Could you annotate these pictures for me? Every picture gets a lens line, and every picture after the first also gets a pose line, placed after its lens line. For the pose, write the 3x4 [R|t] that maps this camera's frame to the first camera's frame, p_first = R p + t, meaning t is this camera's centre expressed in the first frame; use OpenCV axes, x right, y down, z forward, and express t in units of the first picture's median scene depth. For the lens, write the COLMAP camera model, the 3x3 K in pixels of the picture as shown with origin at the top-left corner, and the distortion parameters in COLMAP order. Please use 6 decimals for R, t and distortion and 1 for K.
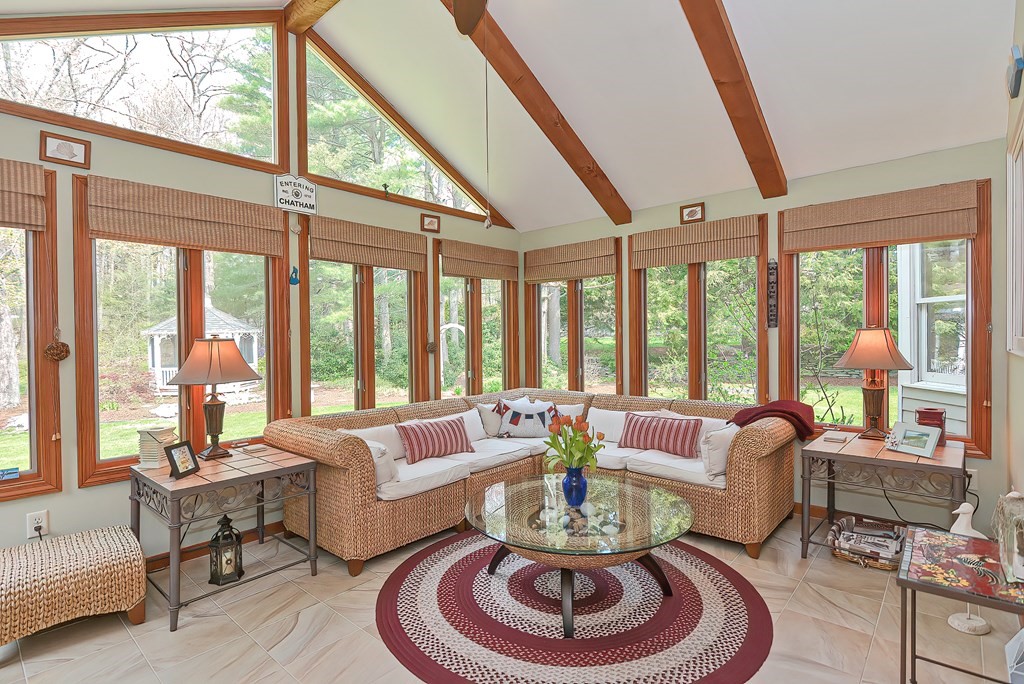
lens RADIAL K [[503.8, 0, 505.5], [0, 503.8, 340.2], [0, 0, 1]] dist [0.000733, -0.004431]
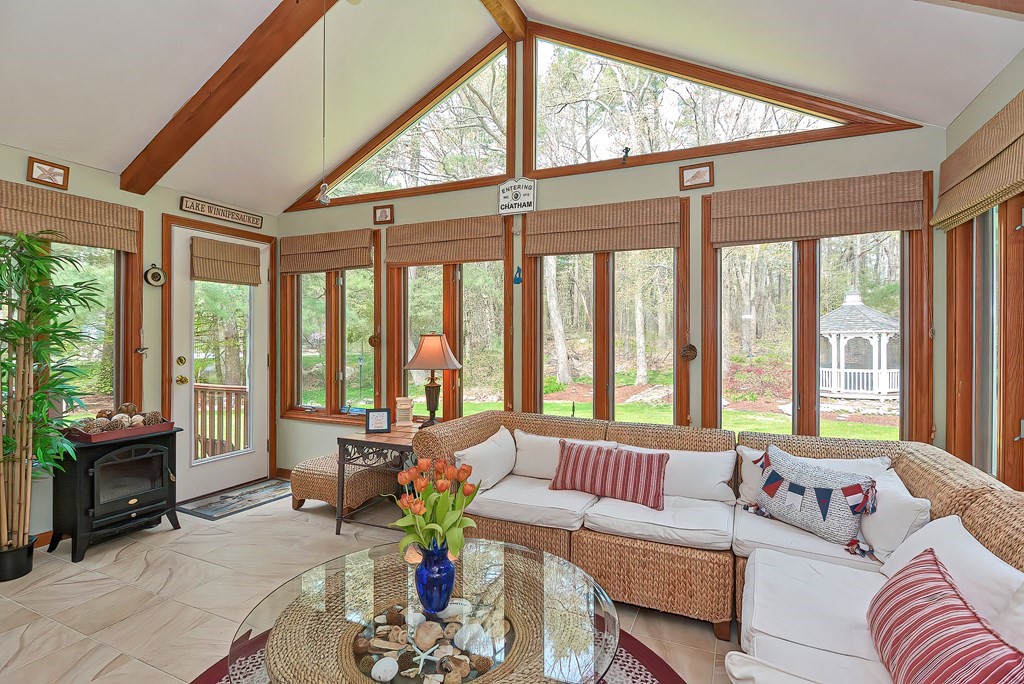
lens RADIAL K [[503.8, 0, 510.3], [0, 503.8, 336.5], [0, 0, 1]] dist [0.000733, -0.004431]
pose [[0.295200, 0.018381, -0.955259, 0.517933], [-0.013772, 0.999793, 0.014982, -0.015315], [0.955336, 0.008733, 0.295392, 0.615741]]
